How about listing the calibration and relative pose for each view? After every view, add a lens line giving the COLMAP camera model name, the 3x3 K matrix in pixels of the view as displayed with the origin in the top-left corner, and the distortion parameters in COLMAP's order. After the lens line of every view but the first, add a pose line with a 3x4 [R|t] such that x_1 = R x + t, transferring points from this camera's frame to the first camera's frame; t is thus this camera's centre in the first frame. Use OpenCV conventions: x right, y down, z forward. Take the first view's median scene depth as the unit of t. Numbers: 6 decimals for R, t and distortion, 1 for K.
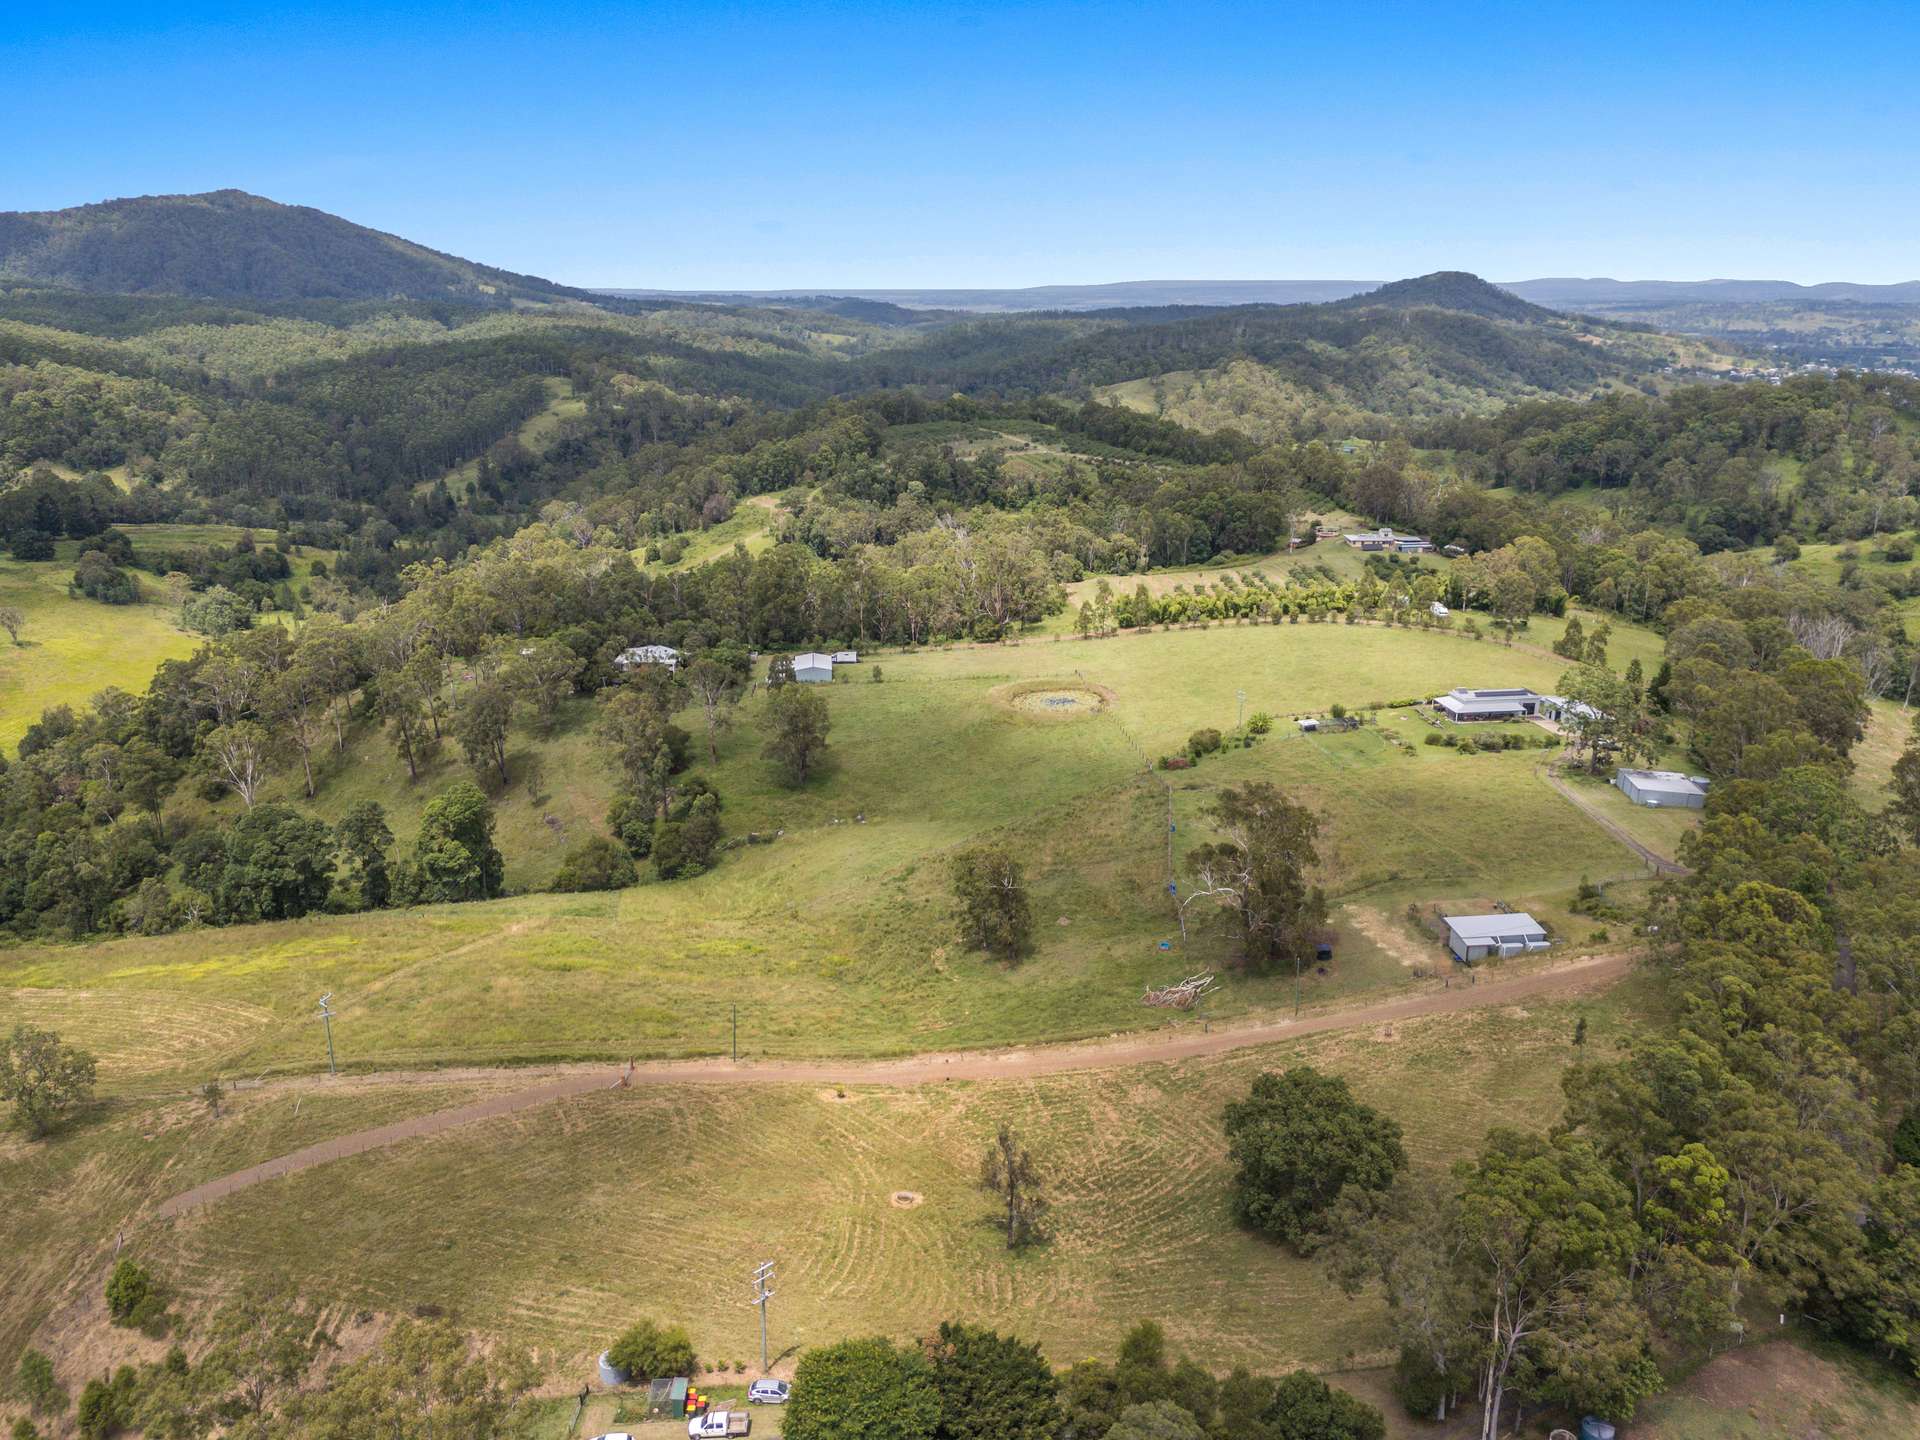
lens RADIAL K [[1424.8, 0, 960.0], [0, 1424.8, 720.0], [0, 0, 1]] dist [0.088136, -0.094259]
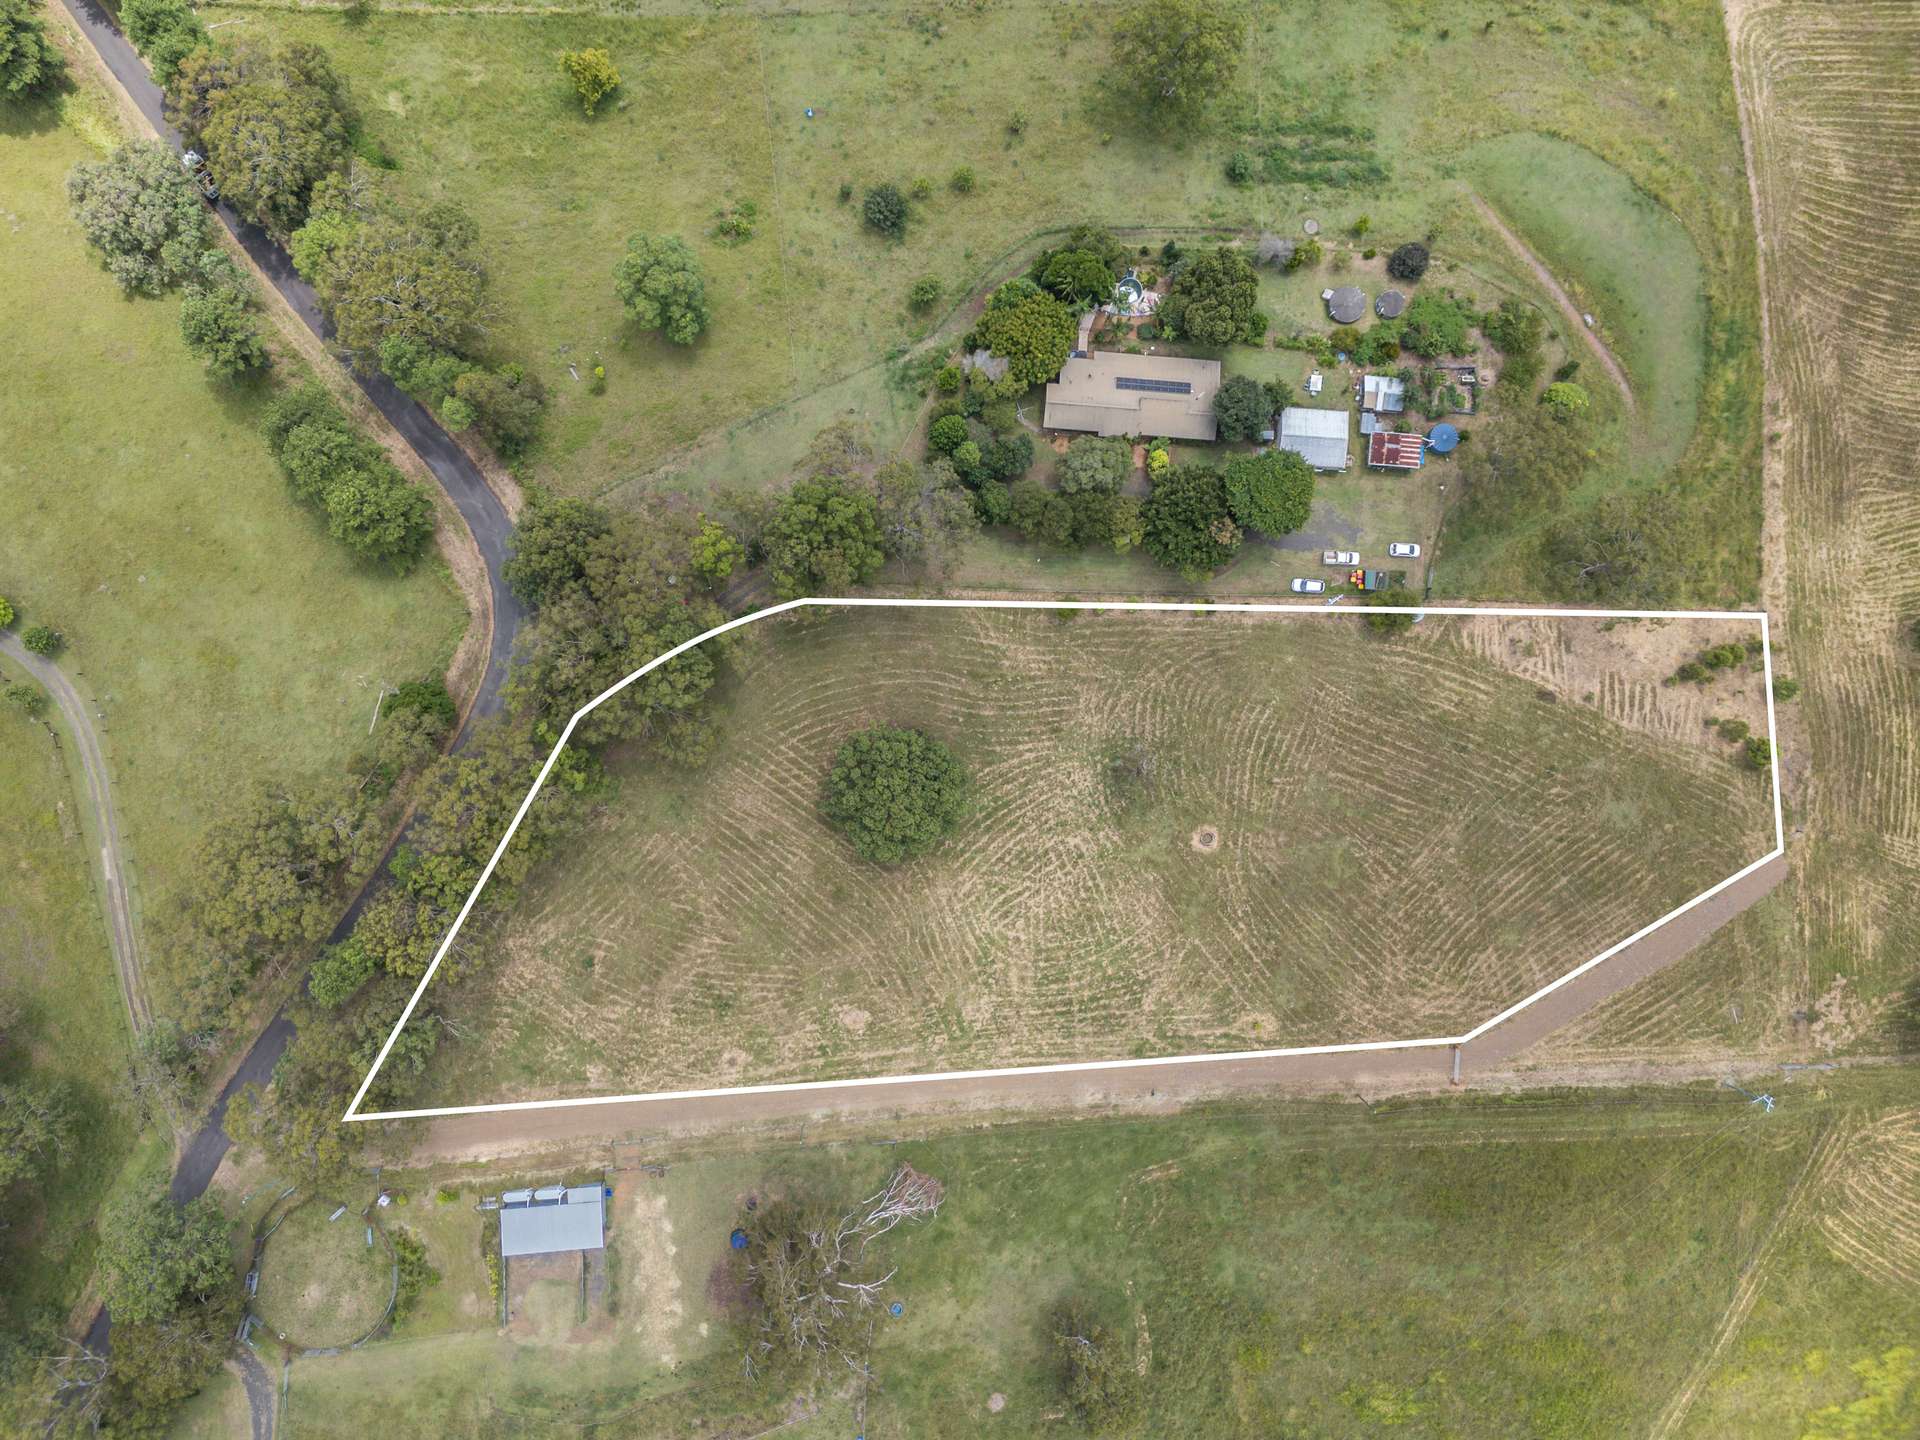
lens RADIAL K [[1424.8, 0, 960.0], [0, 1424.8, 720.0], [0, 0, 1]] dist [0.088136, -0.094259]
pose [[-0.997093, -0.074767, -0.014668, 0.191956], [0.007296, -0.285318, 0.958405, -0.791159], [-0.075842, 0.955512, 0.285034, 0.528494]]
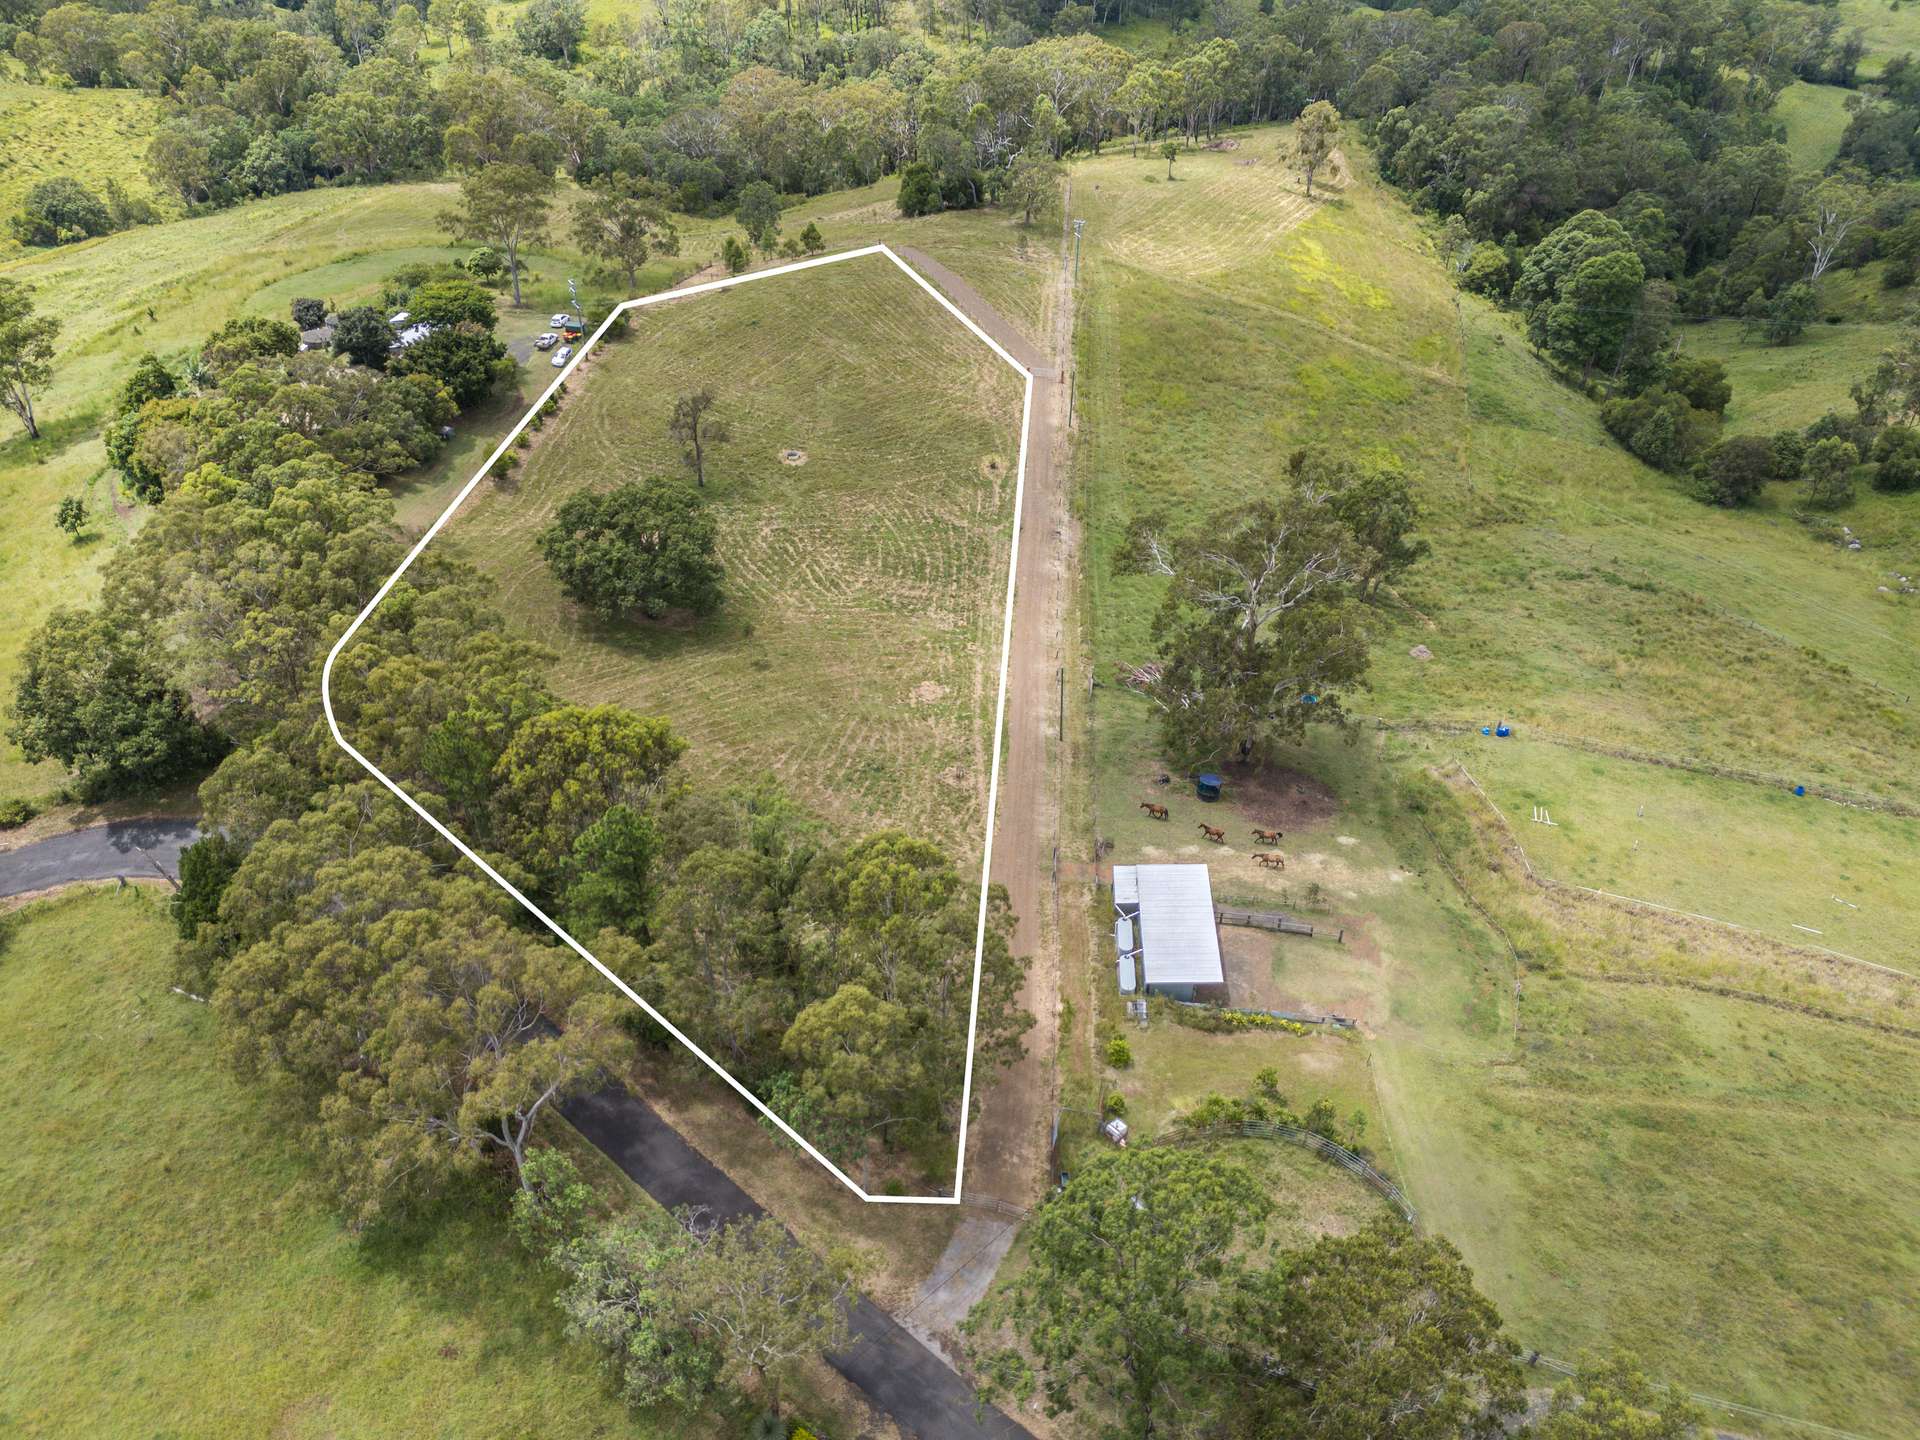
lens RADIAL K [[1424.8, 0, 960.0], [0, 1424.8, 720.0], [0, 0, 1]] dist [0.088136, -0.094259]
pose [[-0.186330, 0.609654, -0.770457, 0.953956], [-0.276295, 0.720028, 0.636570, -0.297540], [0.942837, 0.331485, 0.034281, 1.103886]]
